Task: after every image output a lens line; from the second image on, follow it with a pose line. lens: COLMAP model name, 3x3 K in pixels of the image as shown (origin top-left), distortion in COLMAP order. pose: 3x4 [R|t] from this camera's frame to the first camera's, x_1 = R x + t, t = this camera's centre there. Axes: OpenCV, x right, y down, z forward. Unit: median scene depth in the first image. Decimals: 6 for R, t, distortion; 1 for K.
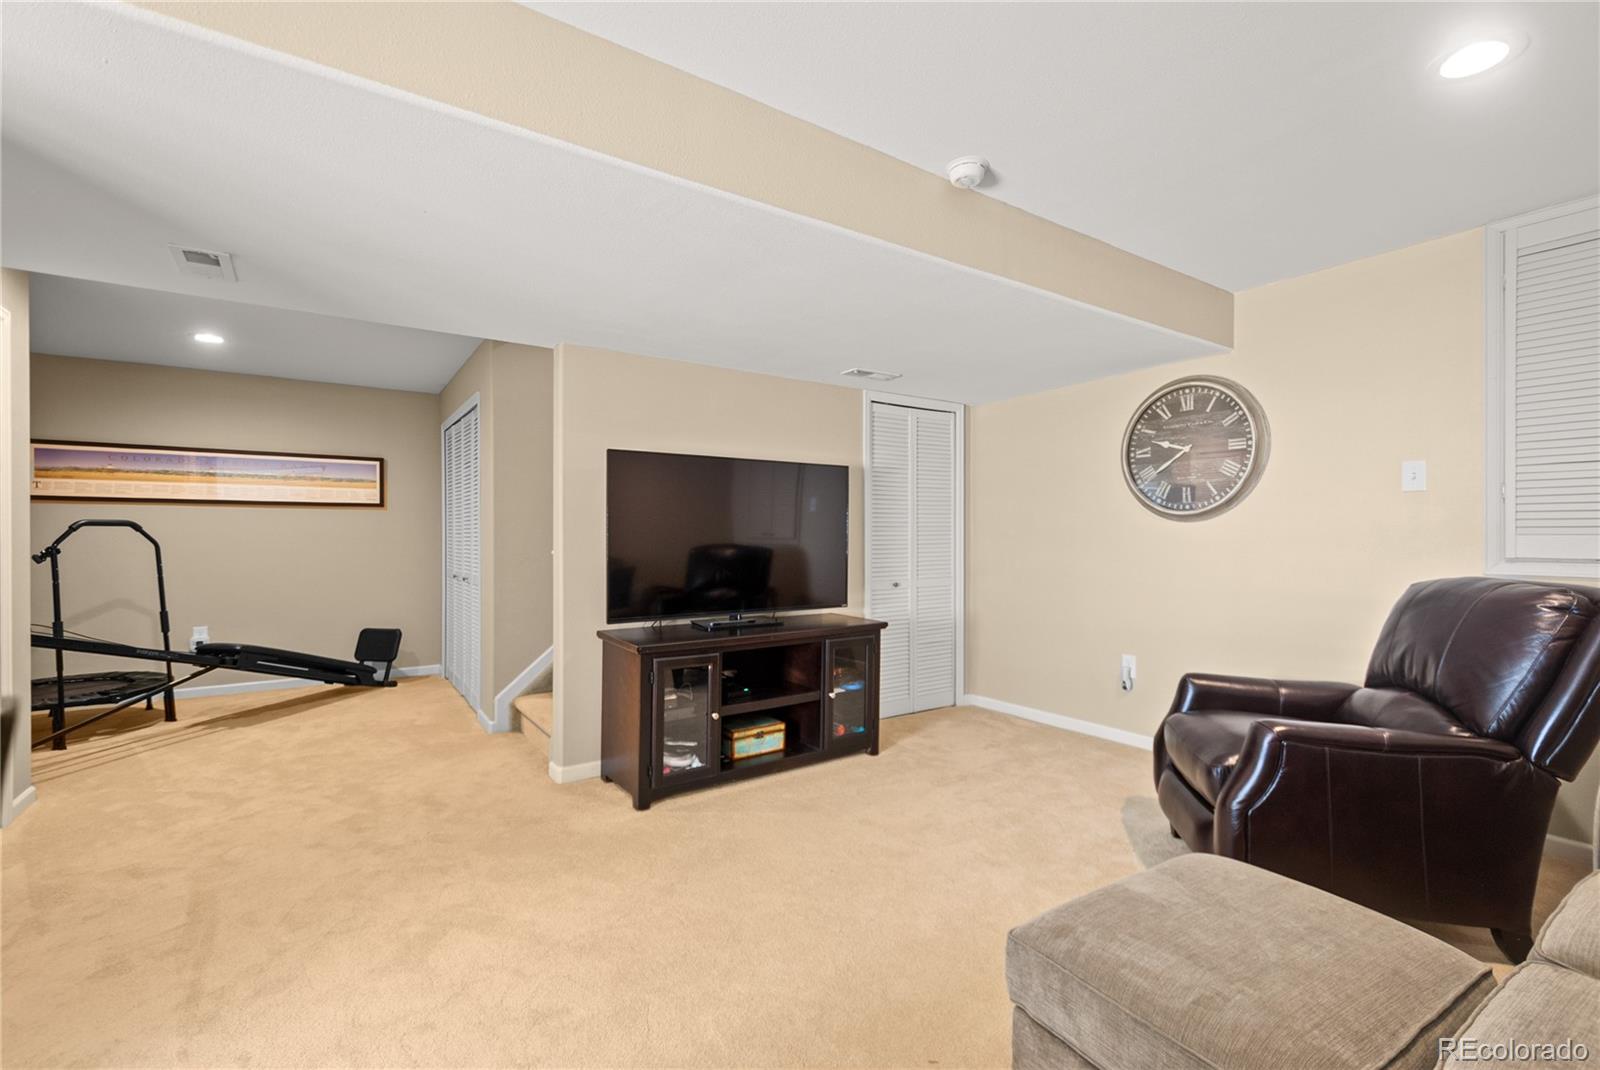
lens RADIAL K [[707.6, 0, 797.7], [0, 707.6, 533.2], [0, 0, 1]] dist [0.011346, -0.002947]
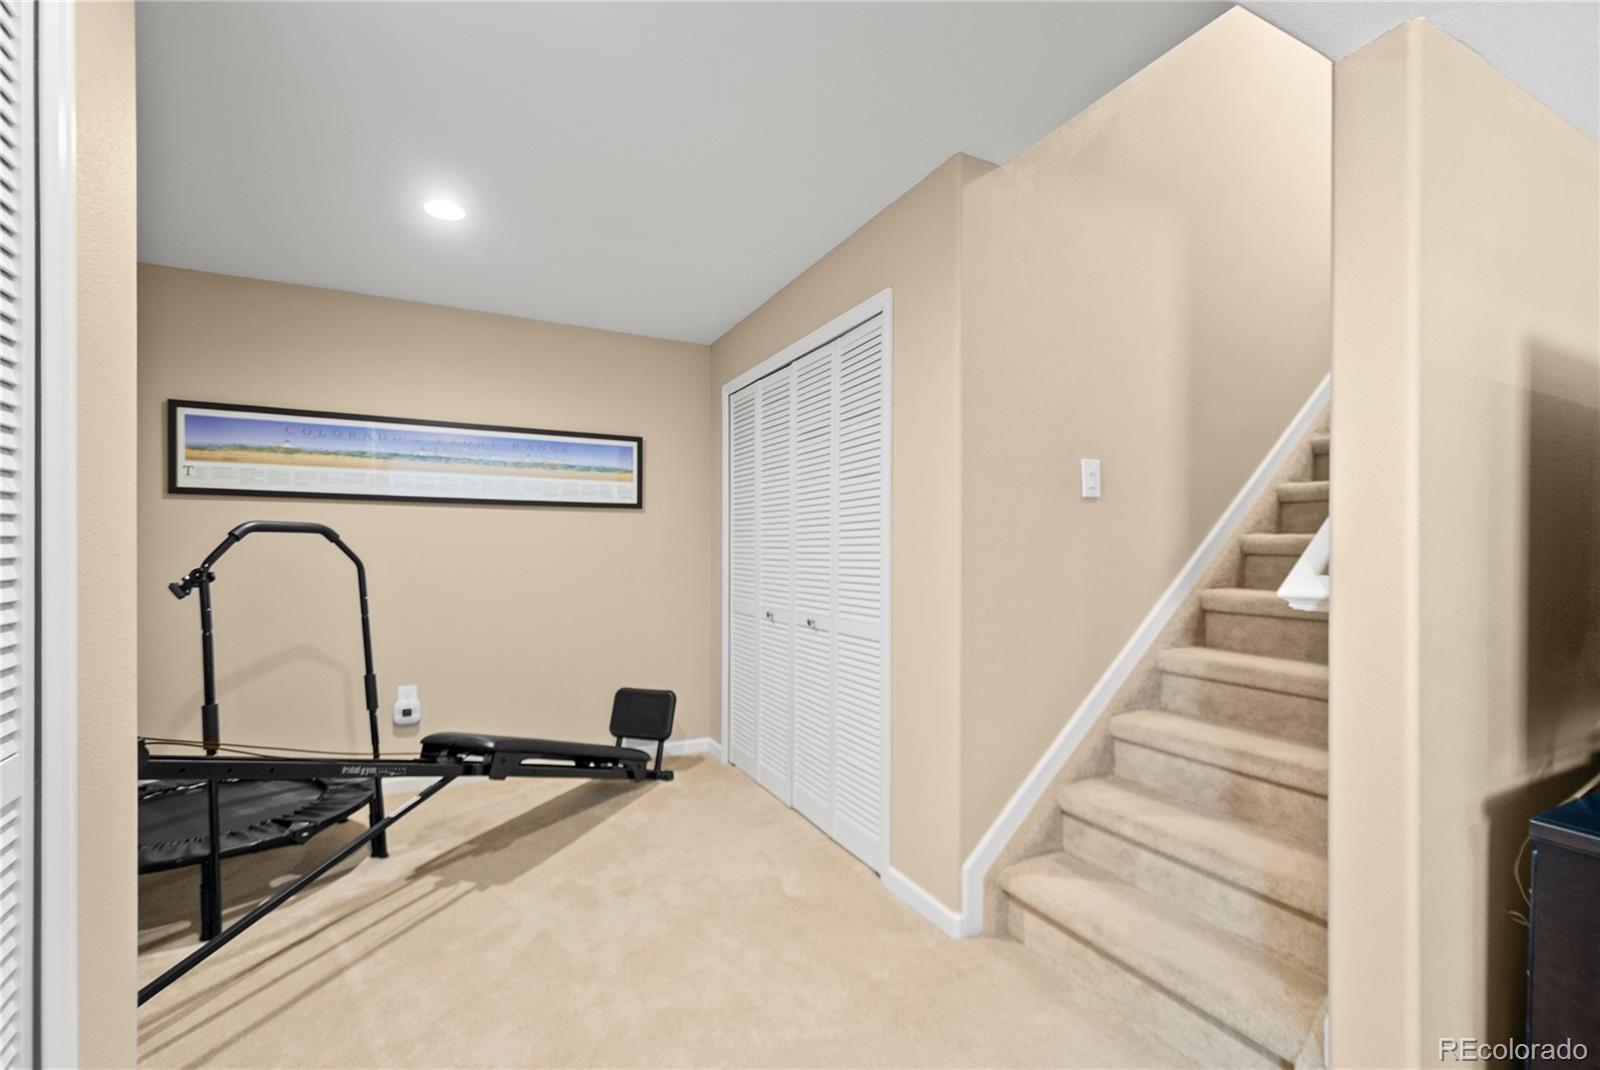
lens RADIAL K [[707.6, 0, 804.1], [0, 707.6, 547.9], [0, 0, 1]] dist [0.011346, -0.002947]
pose [[0.992317, 0.003668, -0.123663, -0.416298], [-0.003828, 0.999992, -0.001061, 0.001267], [0.123658, 0.001526, 0.992324, 0.414282]]
